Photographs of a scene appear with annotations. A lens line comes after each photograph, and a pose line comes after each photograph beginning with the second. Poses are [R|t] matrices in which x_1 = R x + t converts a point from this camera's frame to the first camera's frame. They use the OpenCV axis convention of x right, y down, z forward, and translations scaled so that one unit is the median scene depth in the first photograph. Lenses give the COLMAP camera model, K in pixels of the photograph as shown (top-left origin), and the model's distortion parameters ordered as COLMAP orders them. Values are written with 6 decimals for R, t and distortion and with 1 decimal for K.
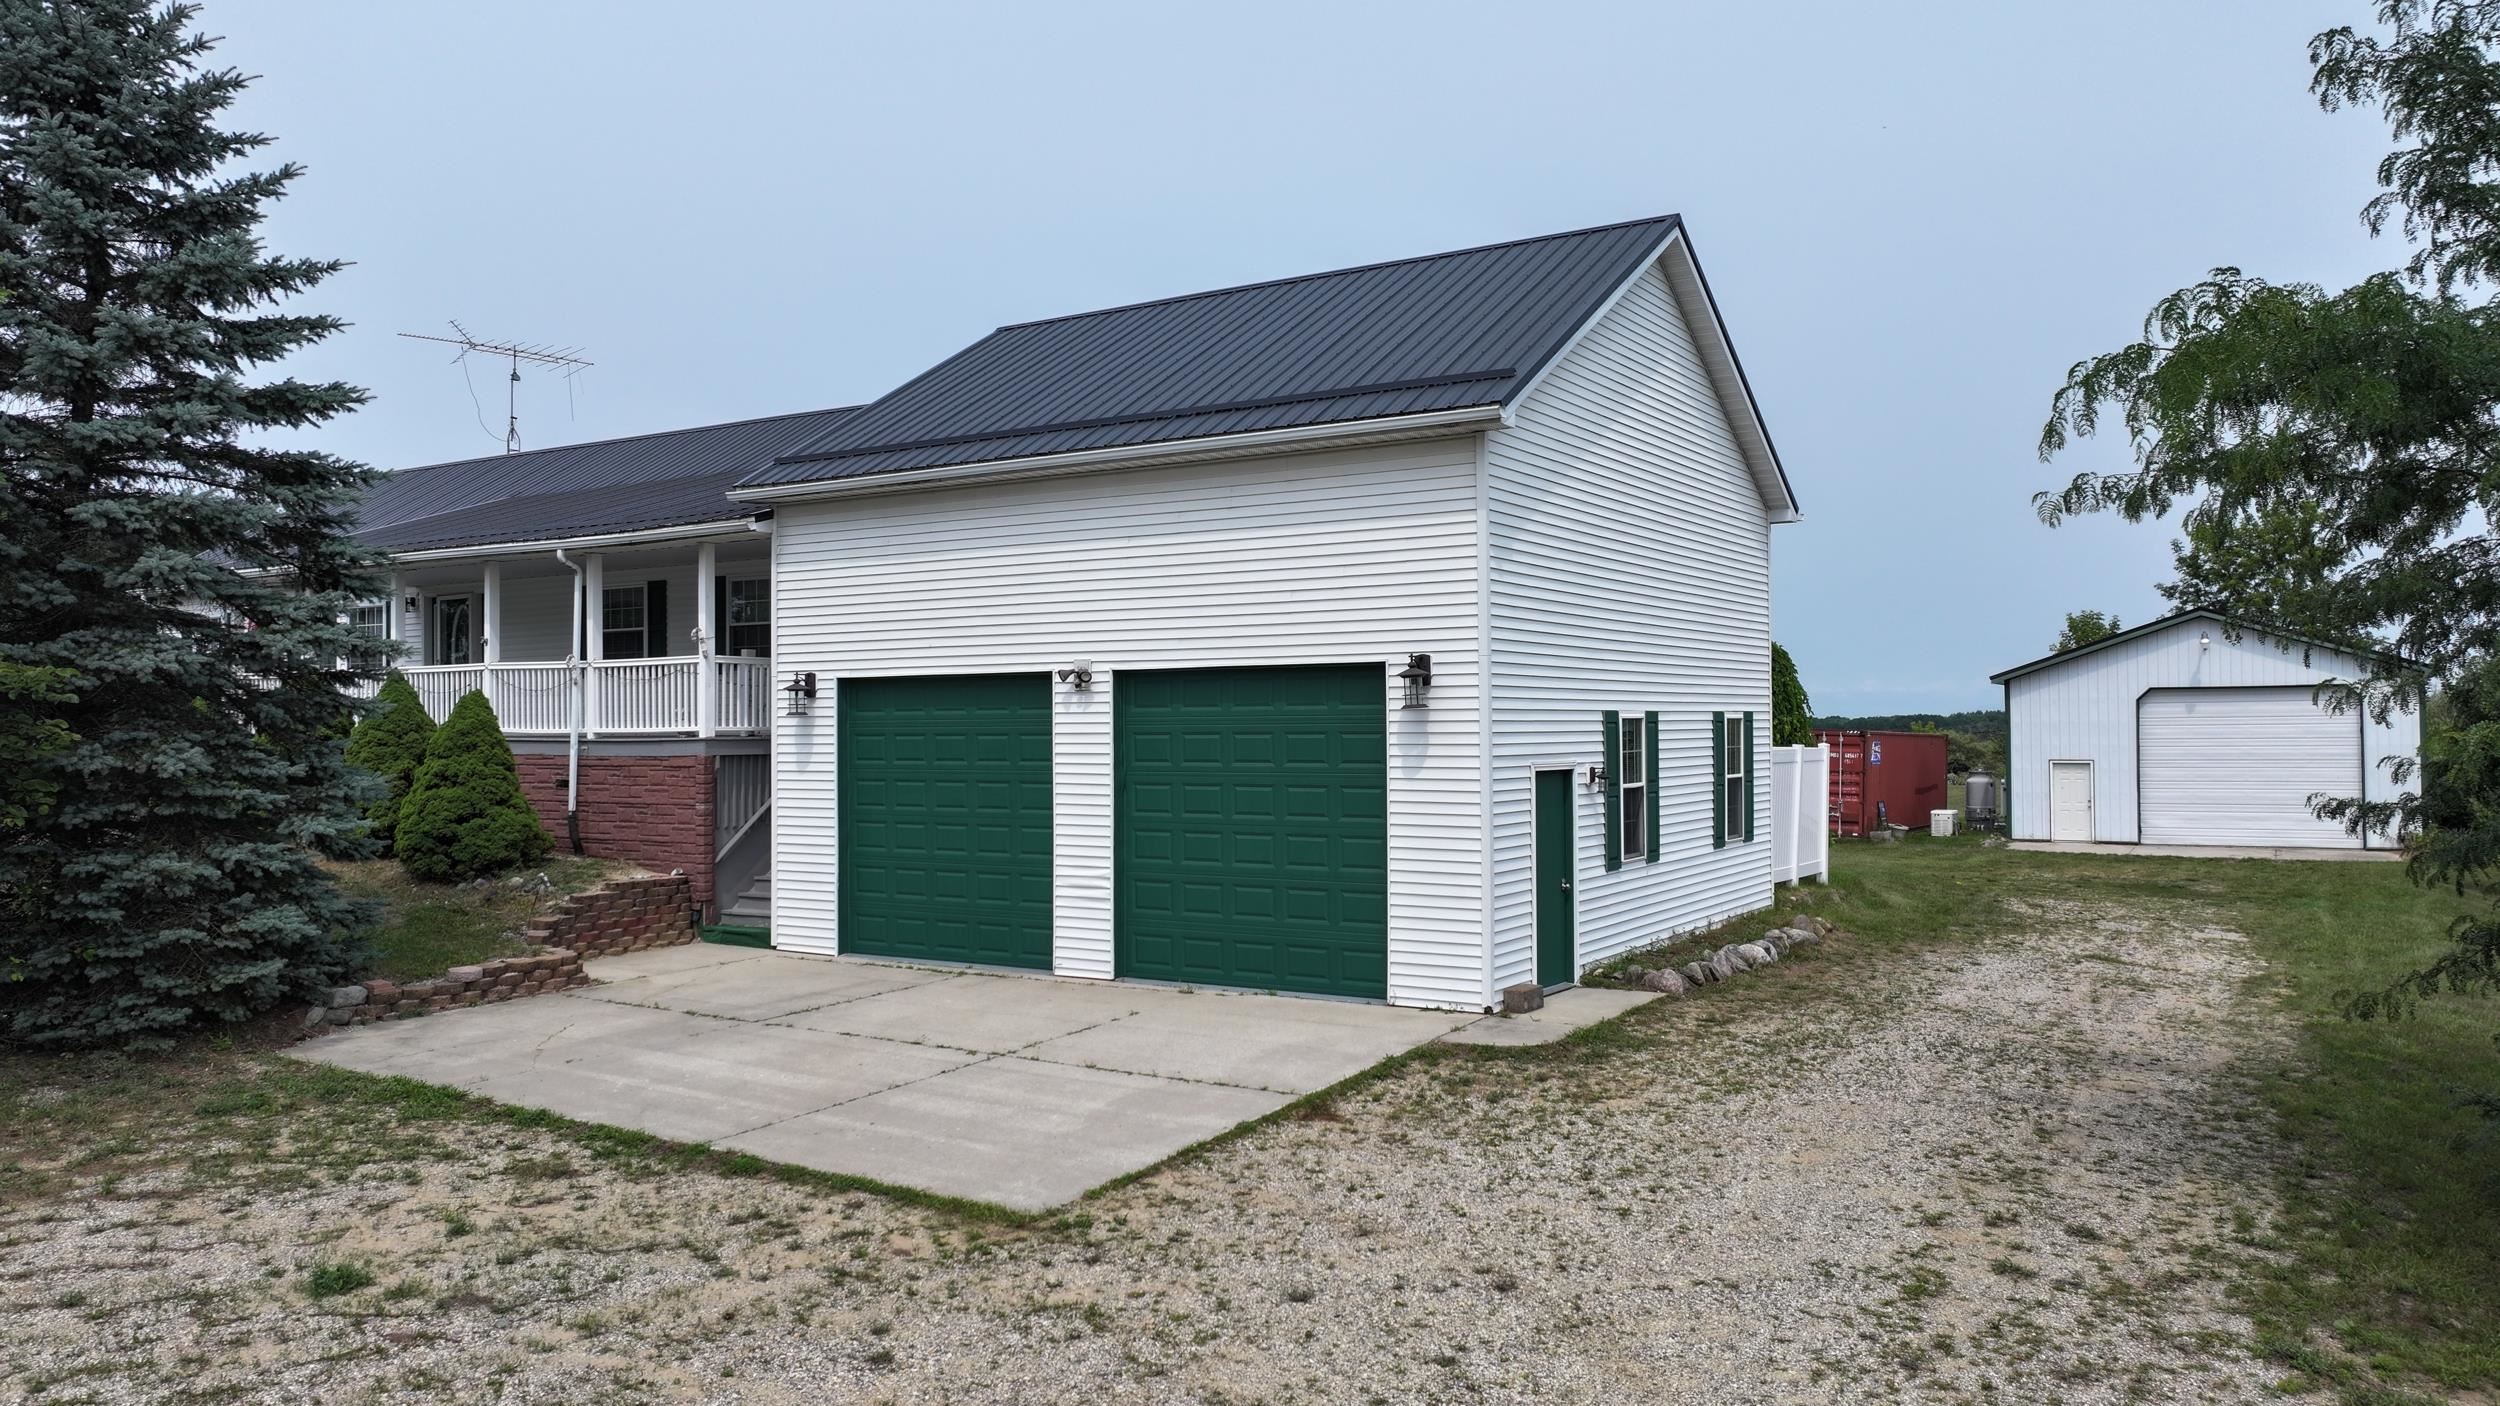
lens RADIAL K [[1745.8, 0, 1241.1], [0, 1745.8, 697.6], [0, 0, 1]] dist [-0.006294, 0.023358]
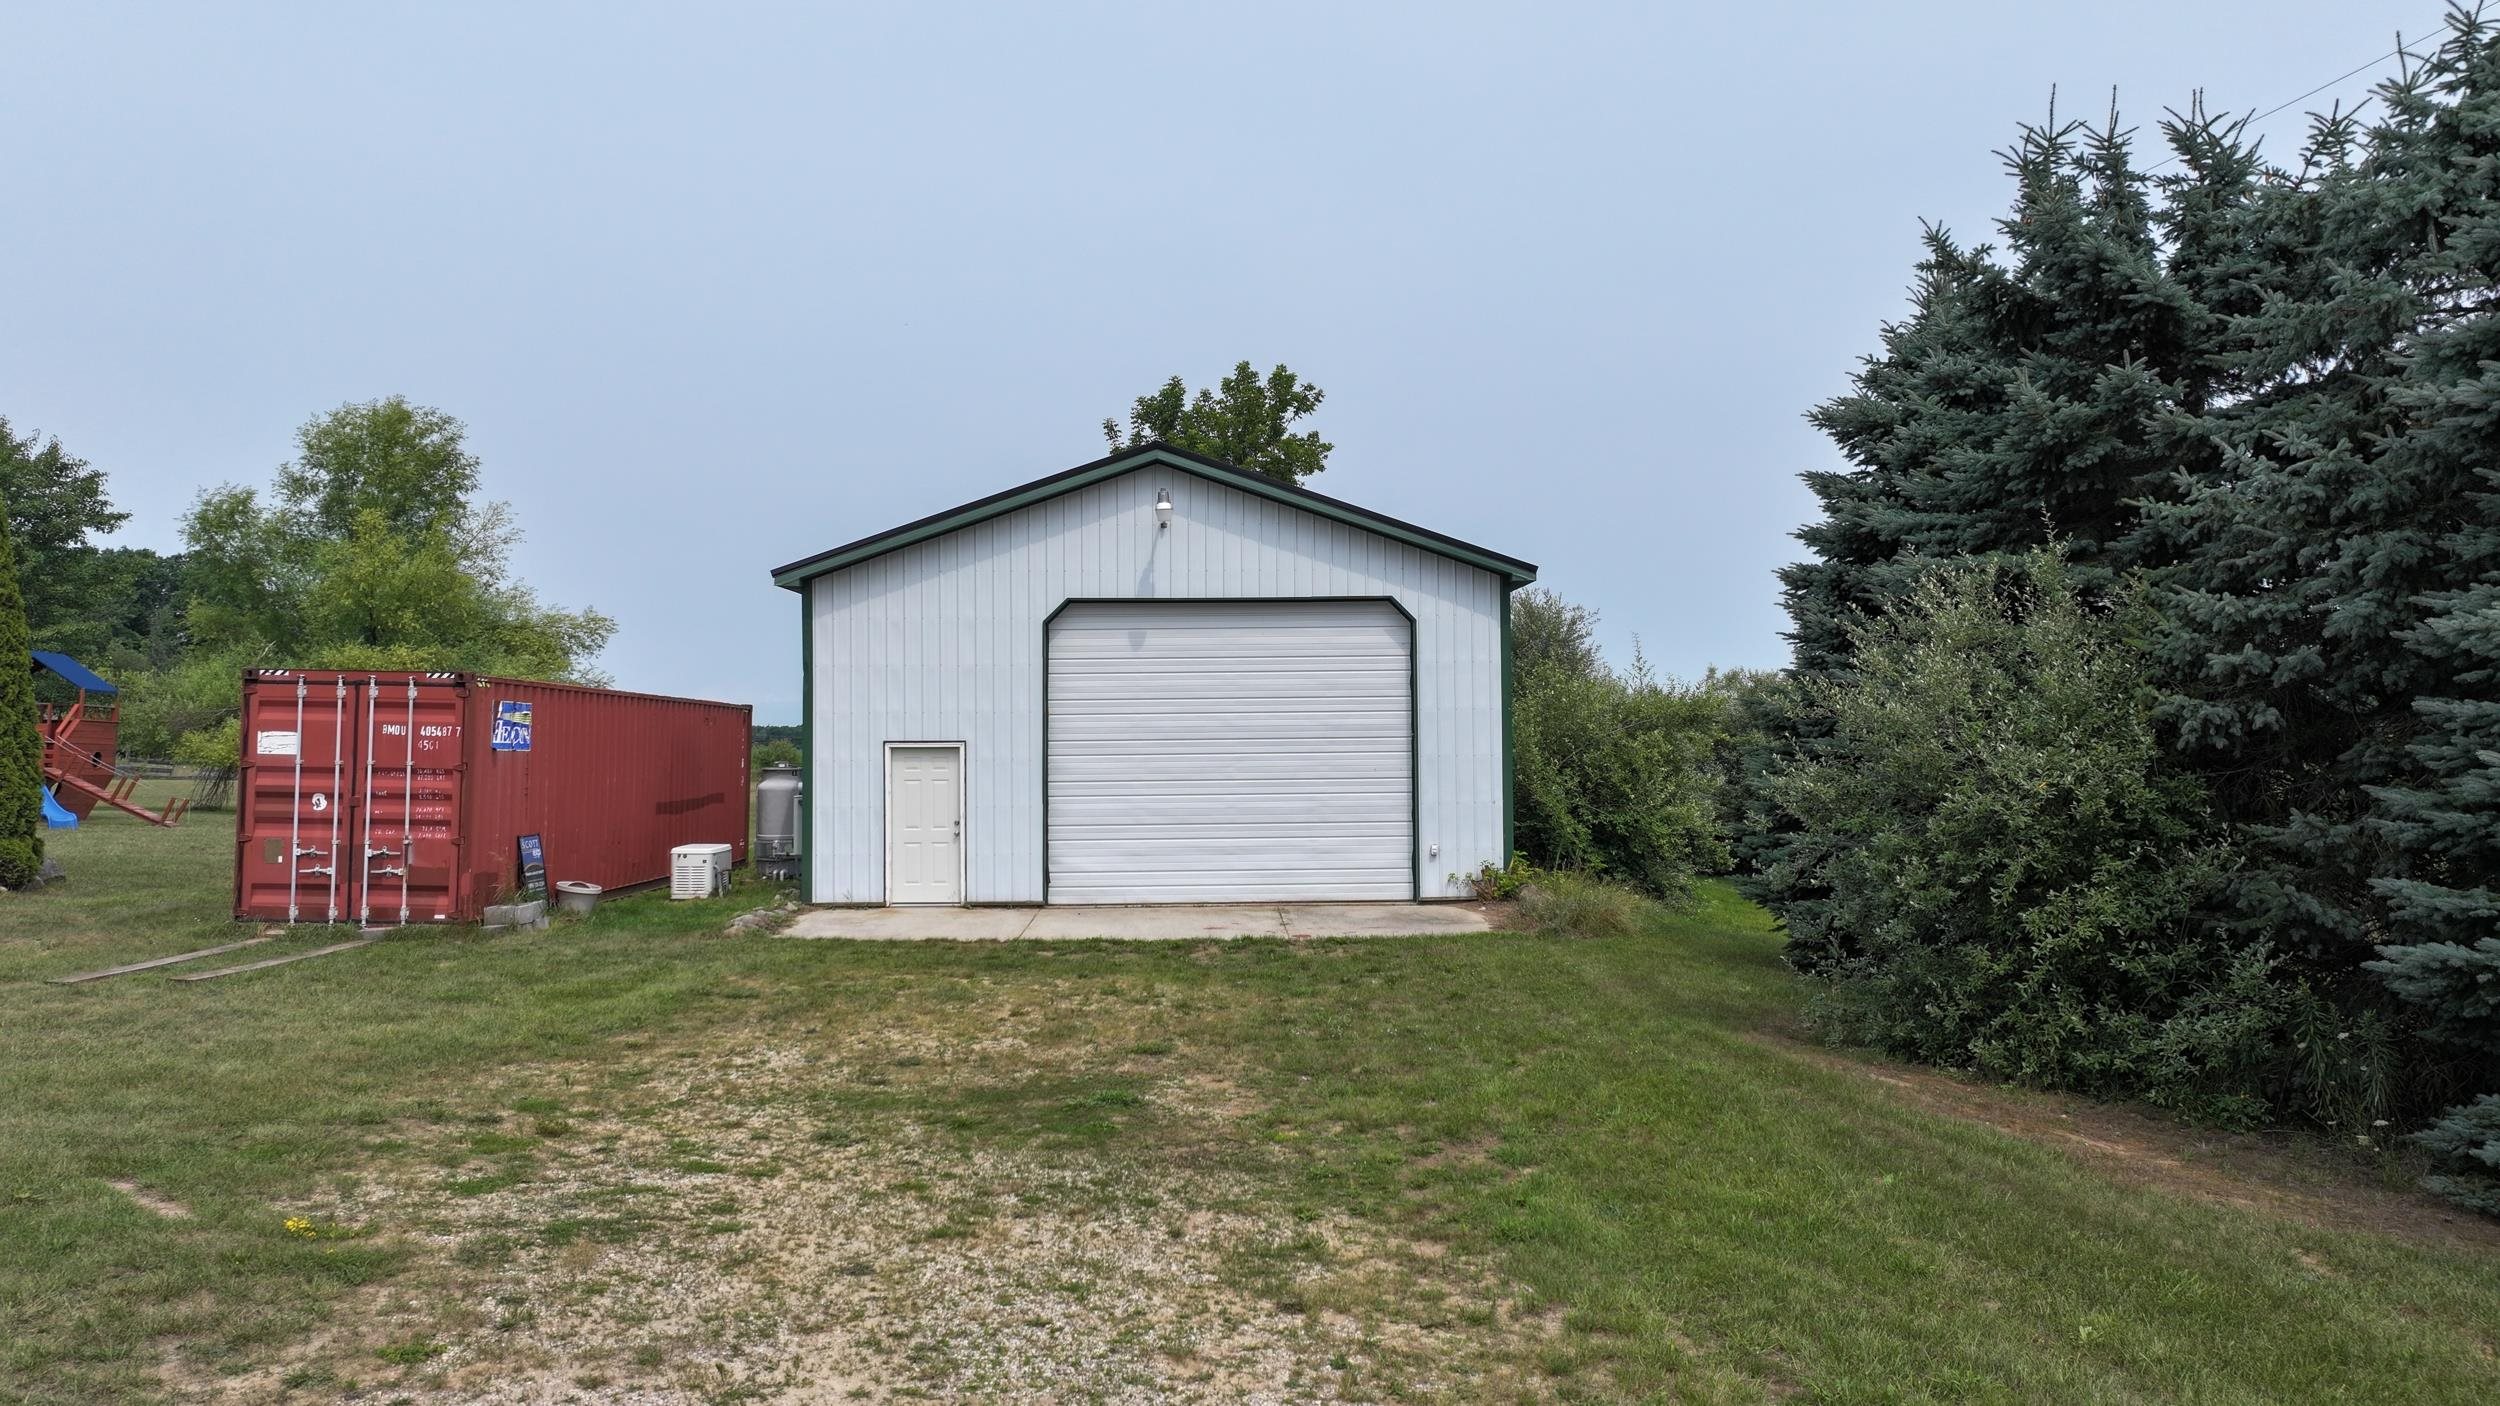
lens RADIAL K [[1745.8, 0, 1241.1], [0, 1745.8, 697.6], [0, 0, 1]] dist [-0.006294, 0.023358]
pose [[0.841340, 0.012071, 0.540372, 0.723142], [-0.008475, 0.999922, -0.009141, 0.069339], [-0.540441, 0.003111, 0.841376, 1.363565]]
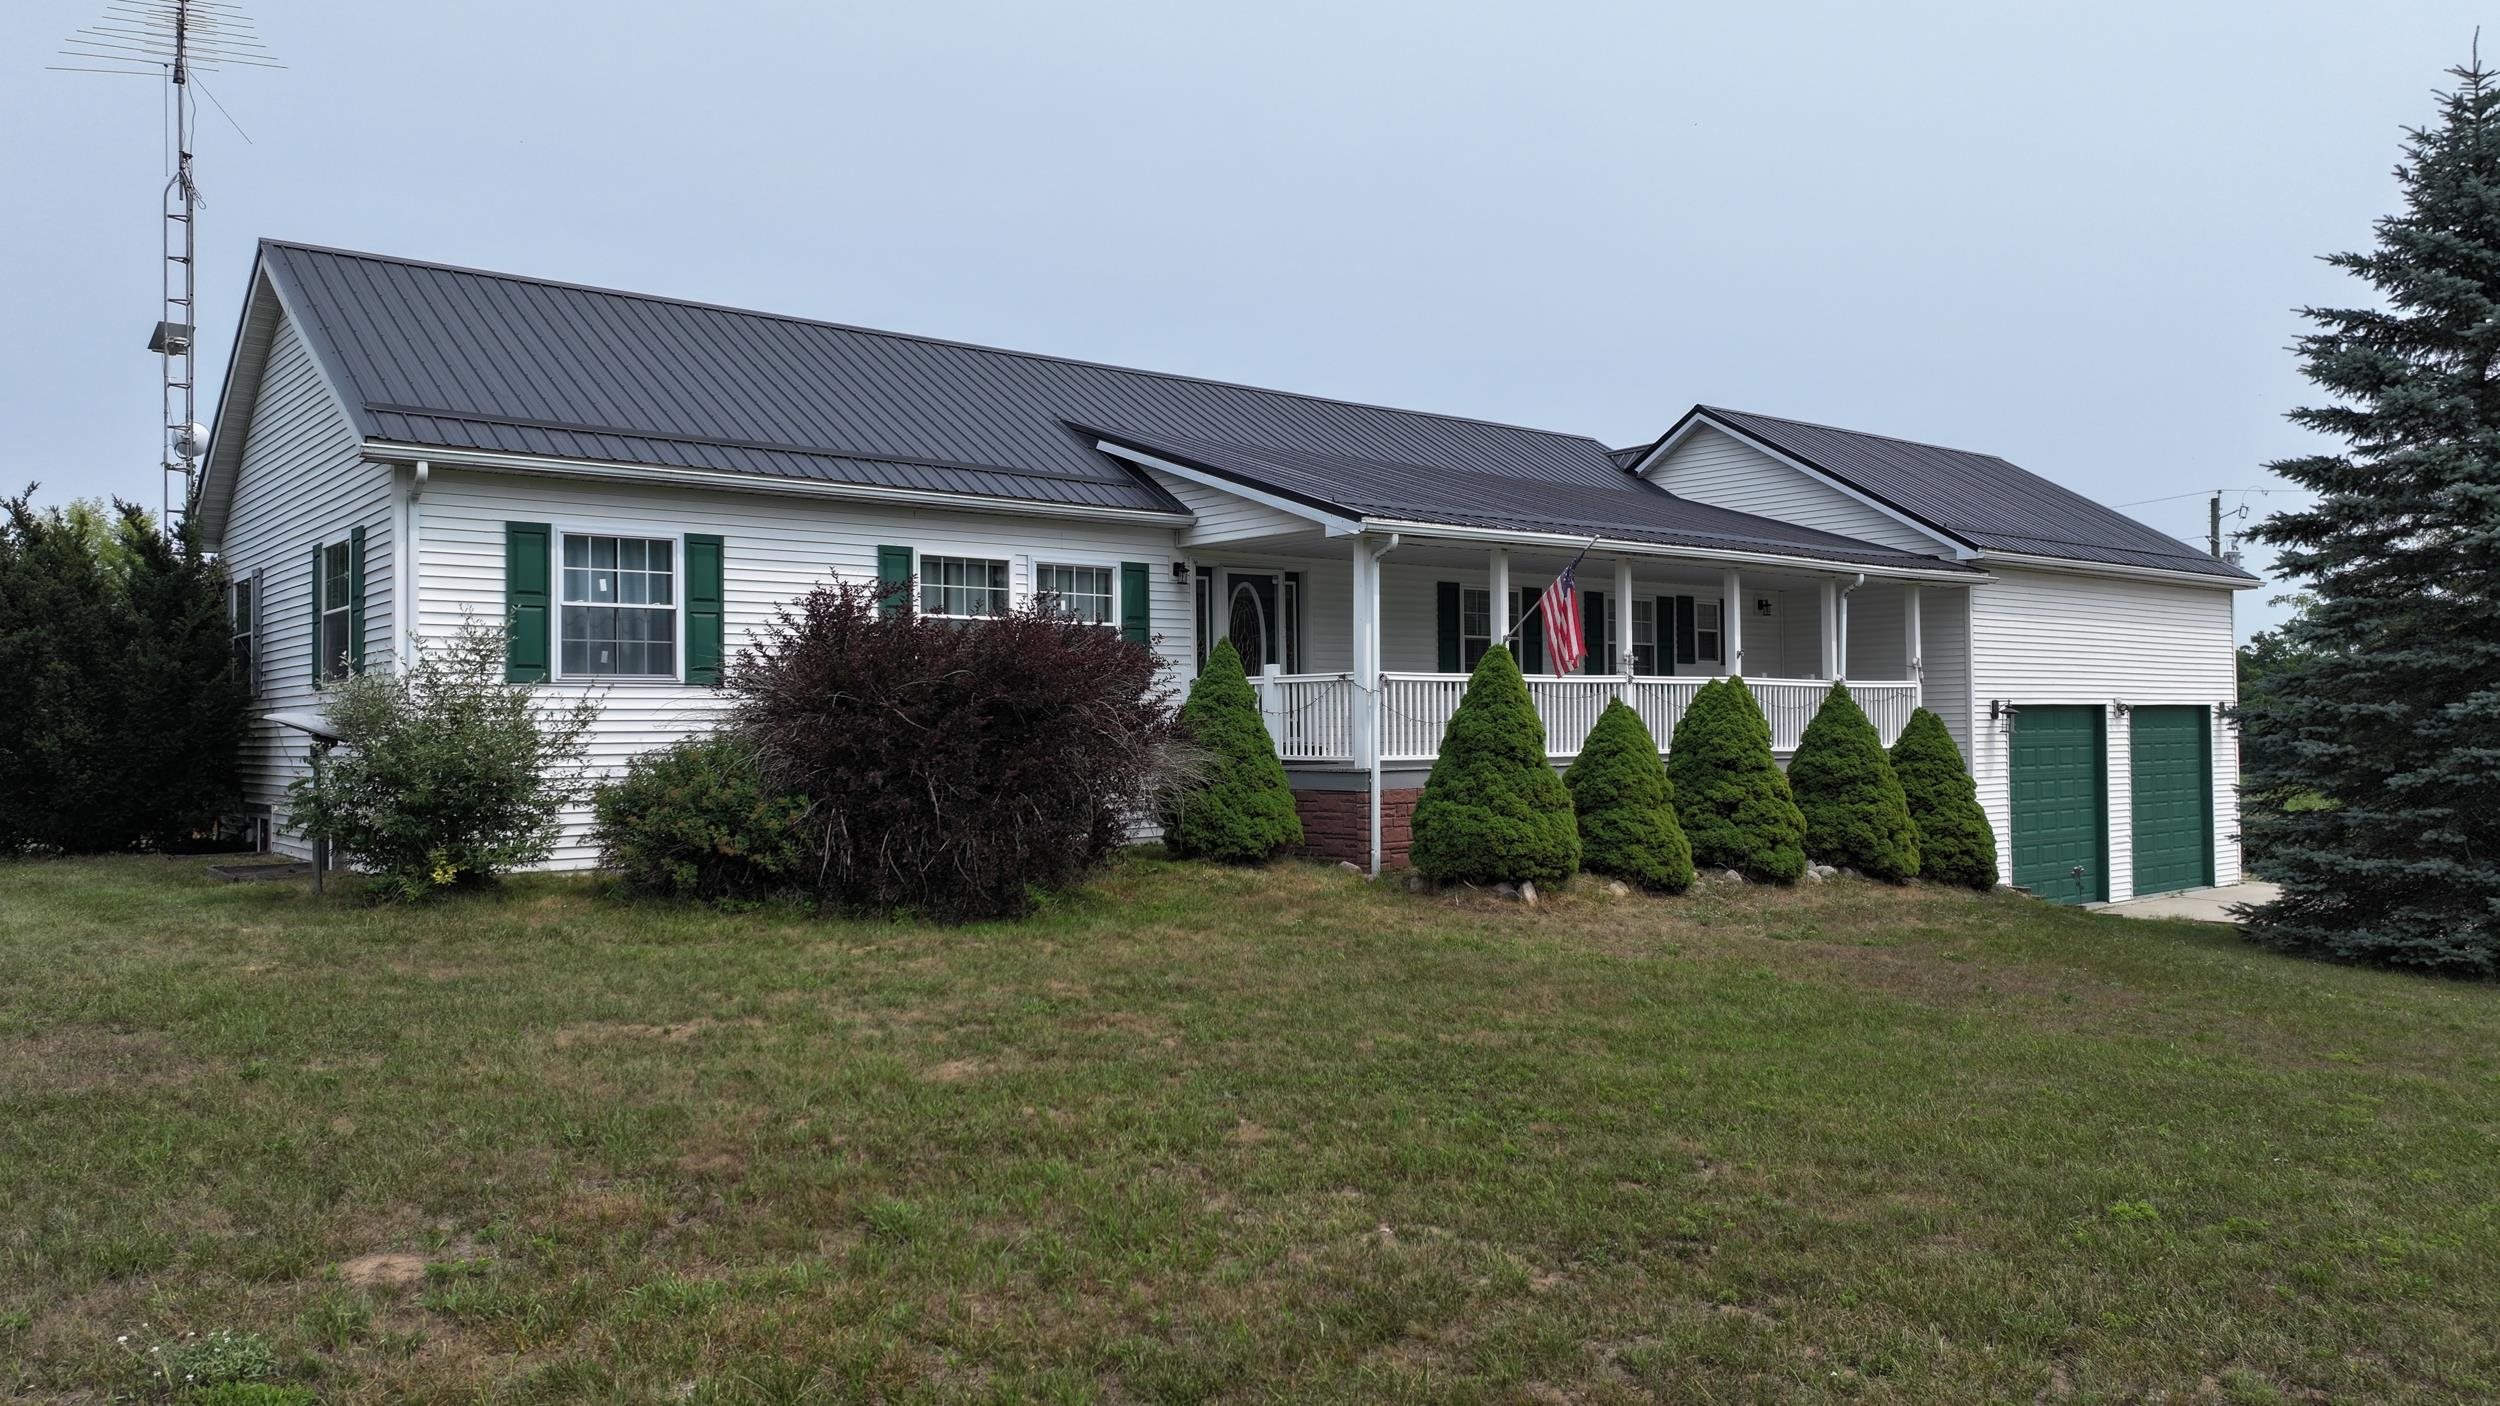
lens RADIAL K [[1745.8, 0, 1241.1], [0, 1745.8, 697.6], [0, 0, 1]] dist [-0.006294, 0.023358]
pose [[0.301308, 0.022500, 0.953261, -1.765082], [0.003083, 0.999693, -0.024570, 0.016049], [-0.953522, 0.010342, 0.301146, 1.243417]]
